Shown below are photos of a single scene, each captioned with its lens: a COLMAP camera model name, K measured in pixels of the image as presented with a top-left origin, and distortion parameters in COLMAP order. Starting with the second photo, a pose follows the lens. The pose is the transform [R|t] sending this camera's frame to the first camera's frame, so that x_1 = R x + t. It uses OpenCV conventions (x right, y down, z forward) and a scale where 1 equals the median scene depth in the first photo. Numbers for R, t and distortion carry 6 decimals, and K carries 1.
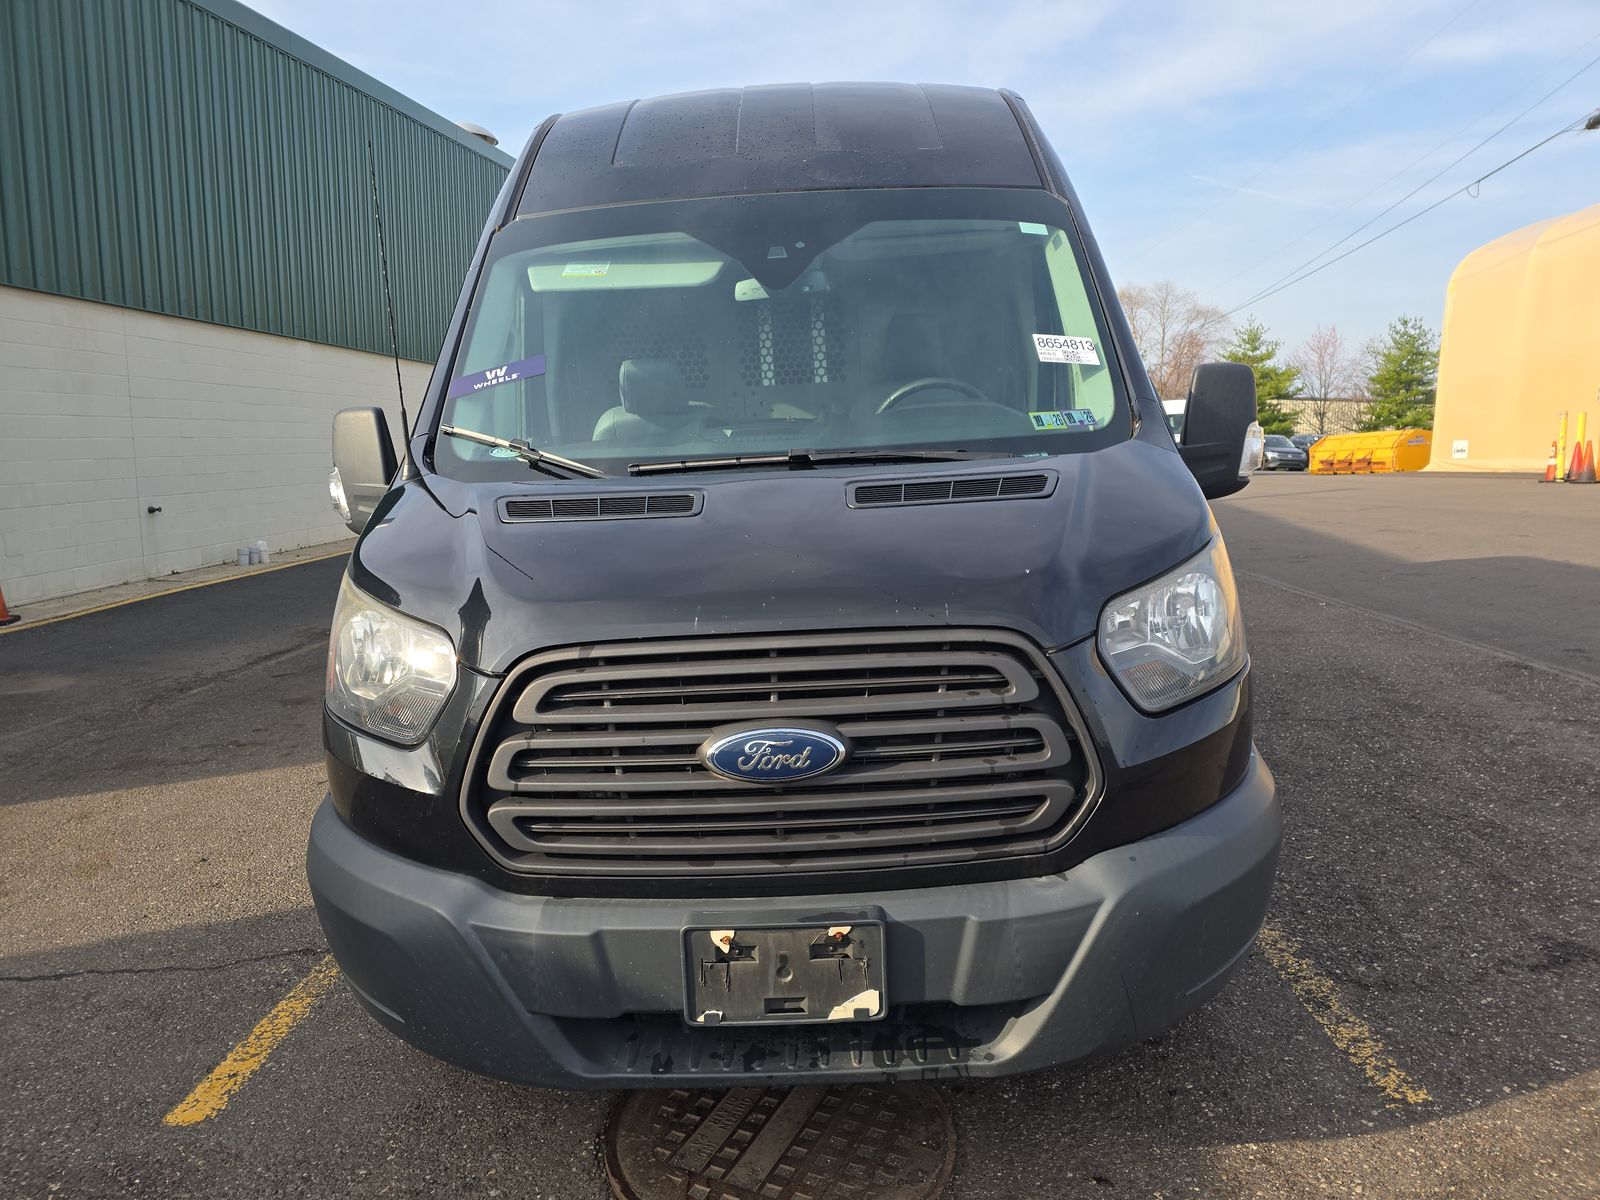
lens RADIAL K [[1101.5, 0, 804.1], [0, 1101.5, 596.6], [0, 0, 1]] dist [0.009561, -0.002032]
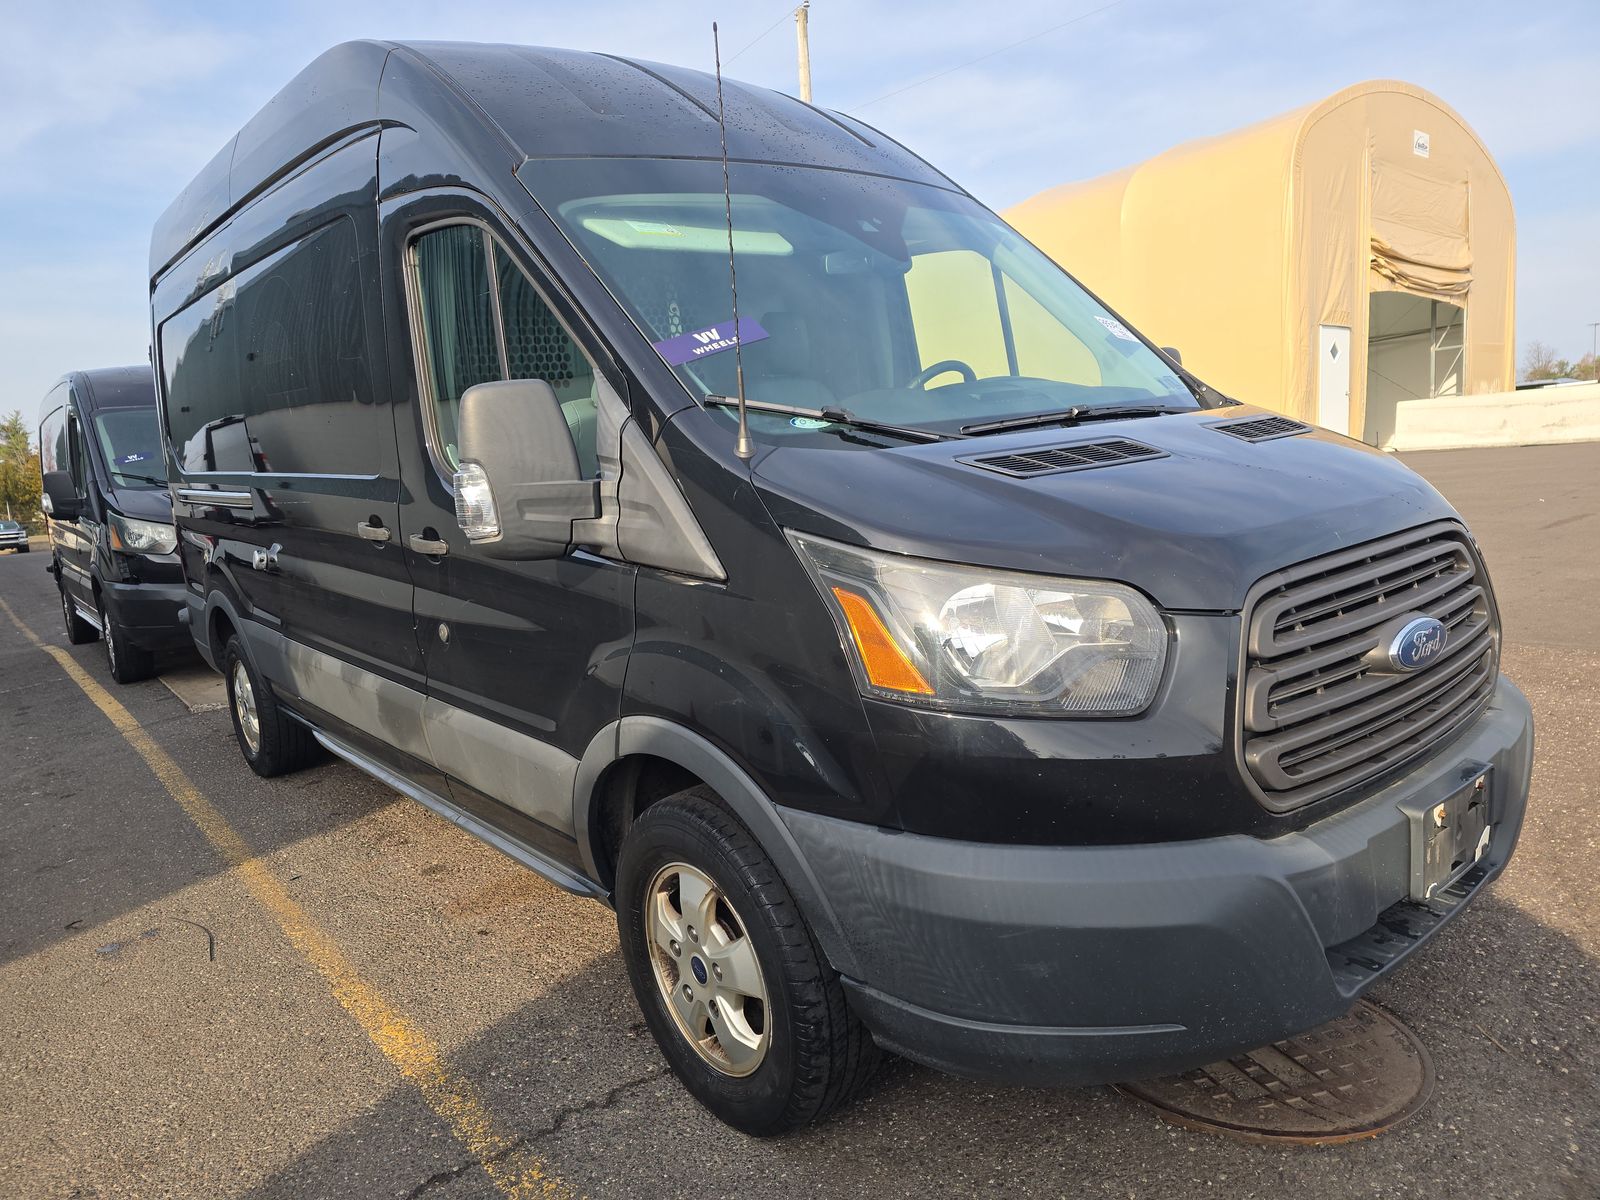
lens RADIAL K [[1101.5, 0, 799.6], [0, 1101.5, 605.5], [0, 0, 1]] dist [0.009561, -0.002032]
pose [[0.777667, -0.126555, 0.615807, -0.876544], [0.151832, 0.988341, 0.011374, -0.002001], [-0.610066, 0.084654, 0.787815, 0.369692]]
